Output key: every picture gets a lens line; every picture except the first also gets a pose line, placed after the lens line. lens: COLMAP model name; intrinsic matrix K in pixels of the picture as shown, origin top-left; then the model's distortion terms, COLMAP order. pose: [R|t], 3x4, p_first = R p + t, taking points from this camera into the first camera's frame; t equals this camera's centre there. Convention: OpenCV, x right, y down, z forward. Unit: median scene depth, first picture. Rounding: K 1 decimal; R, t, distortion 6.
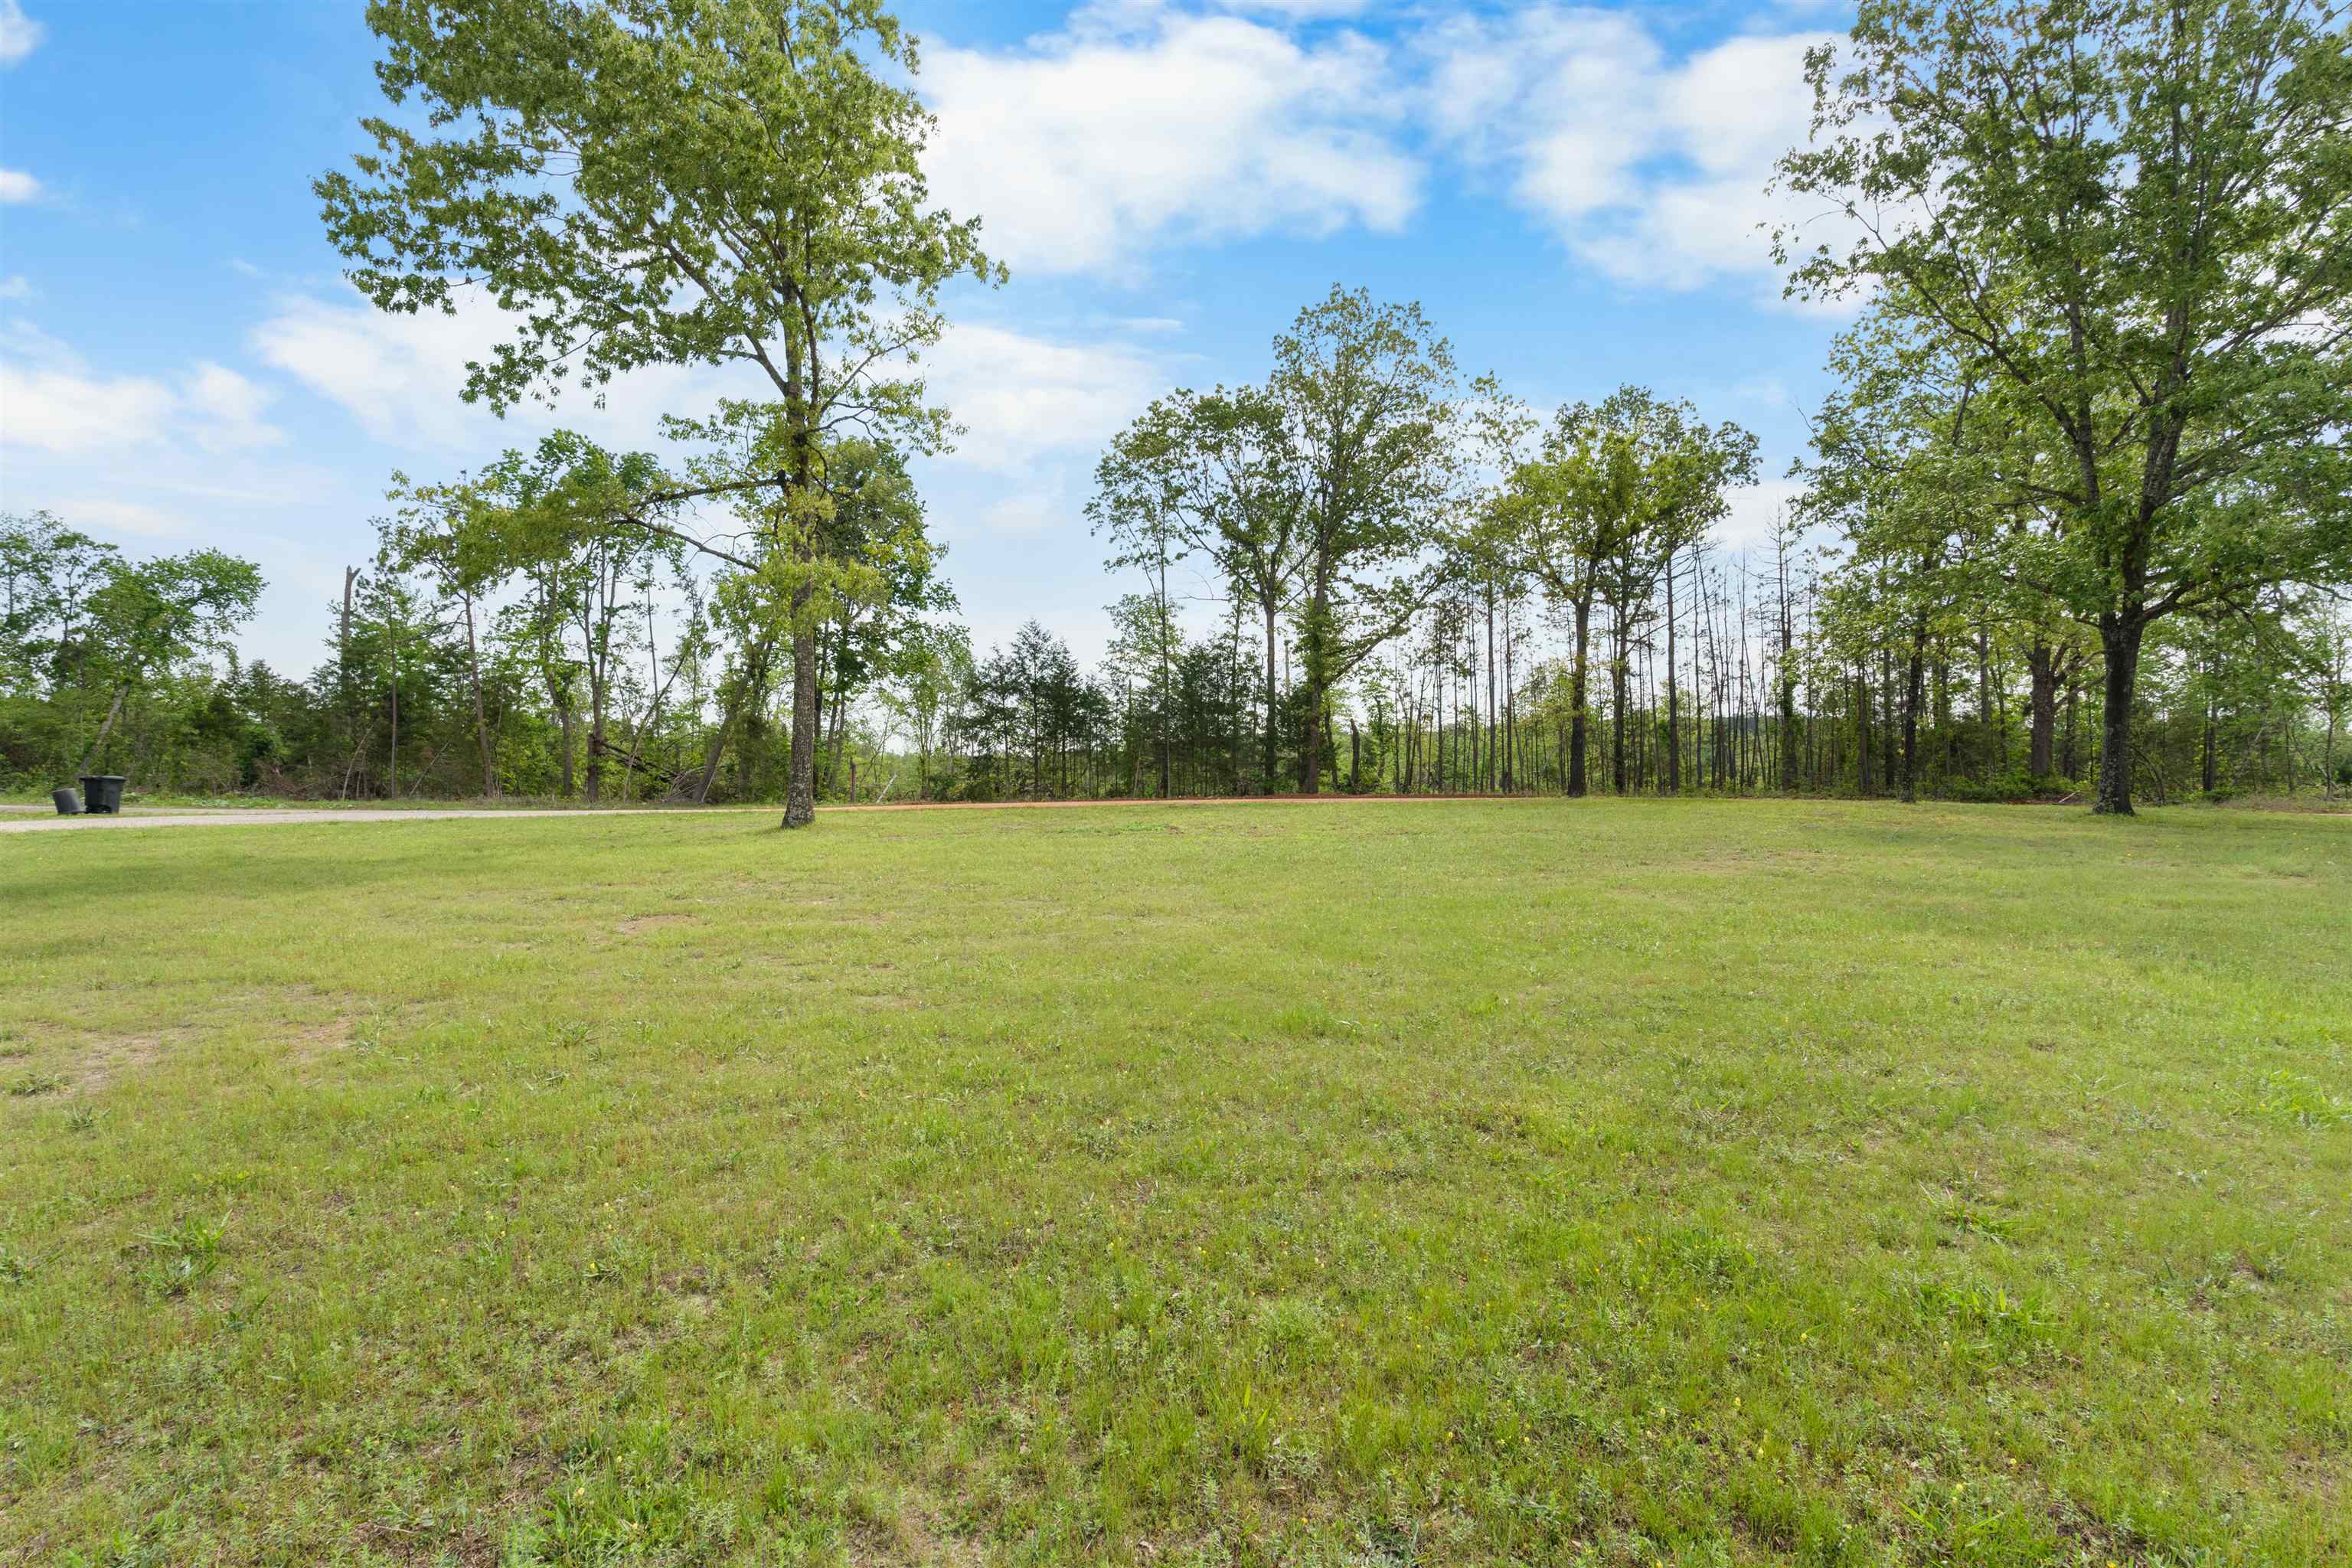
lens RADIAL K [[1120.9, 0, 1177.7], [0, 1120.9, 754.5], [0, 0, 1]] dist [-0.001335, -0.000495]
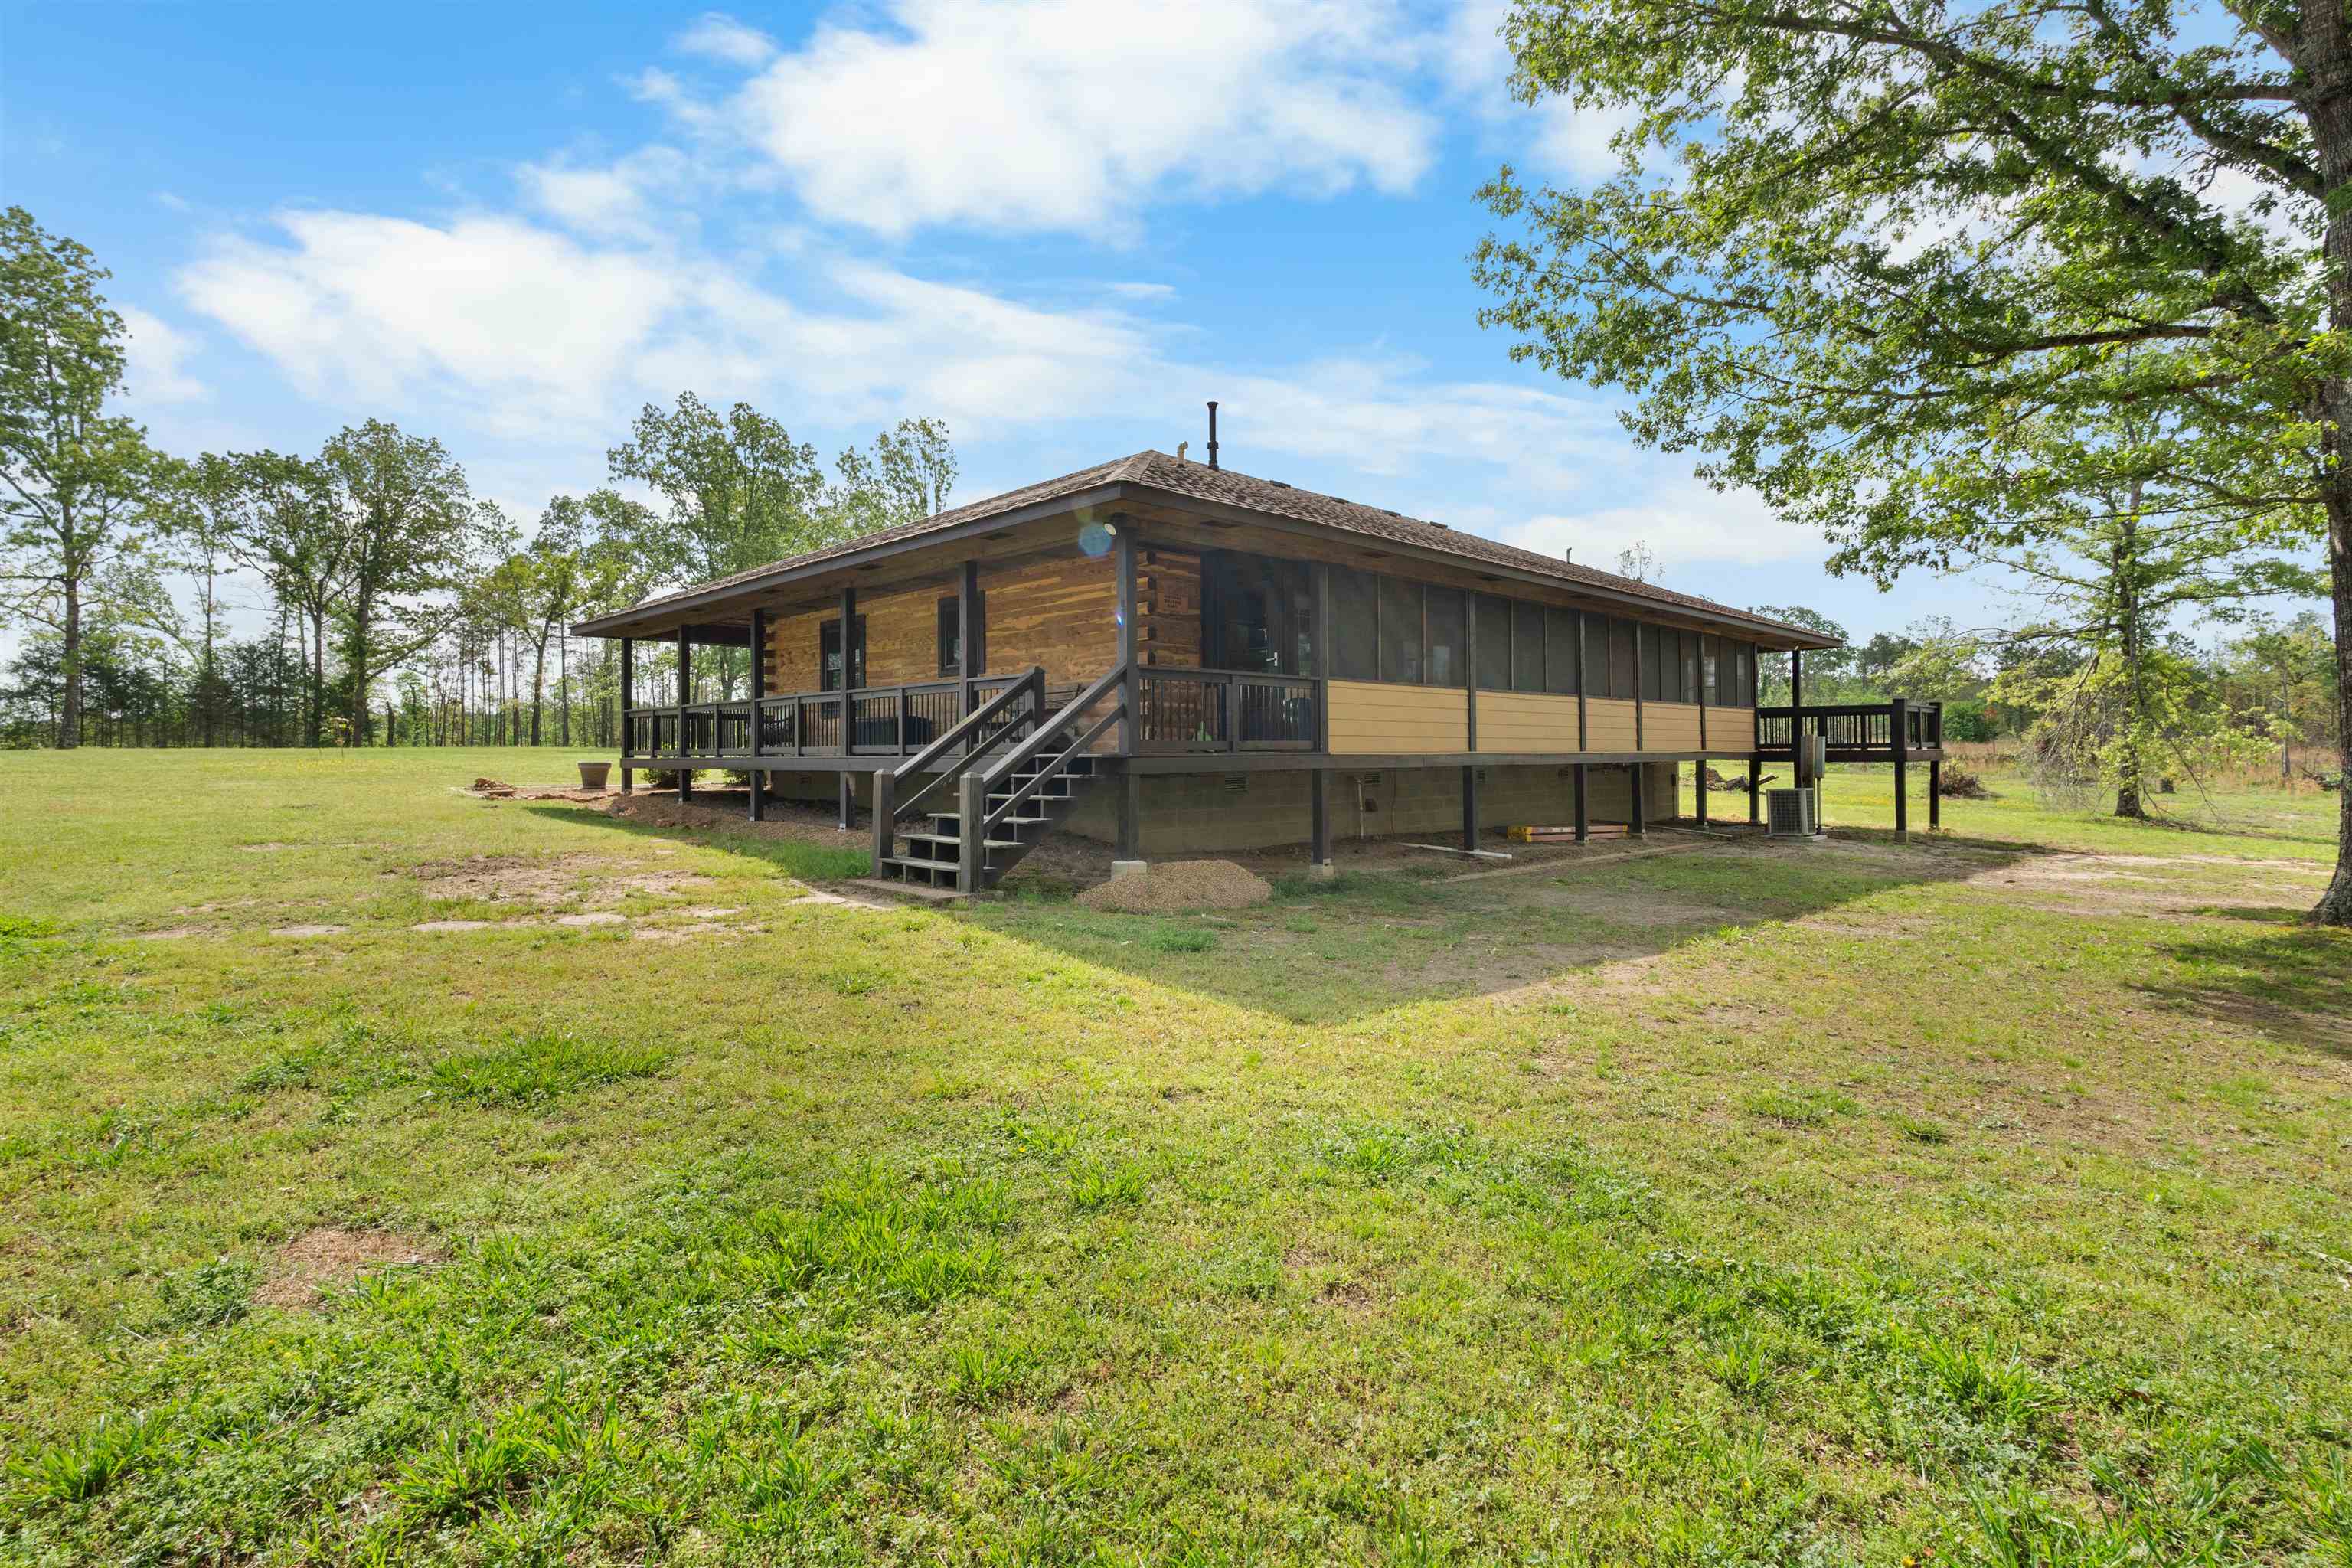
lens RADIAL K [[1120.9, 0, 1177.7], [0, 1120.9, 754.5], [0, 0, 1]] dist [-0.001335, -0.000495]
pose [[0.725561, 0.010465, 0.688079, -0.091205], [-0.018484, 0.999820, 0.004284, 0.009402], [-0.687910, -0.015827, 0.725624, -0.700673]]
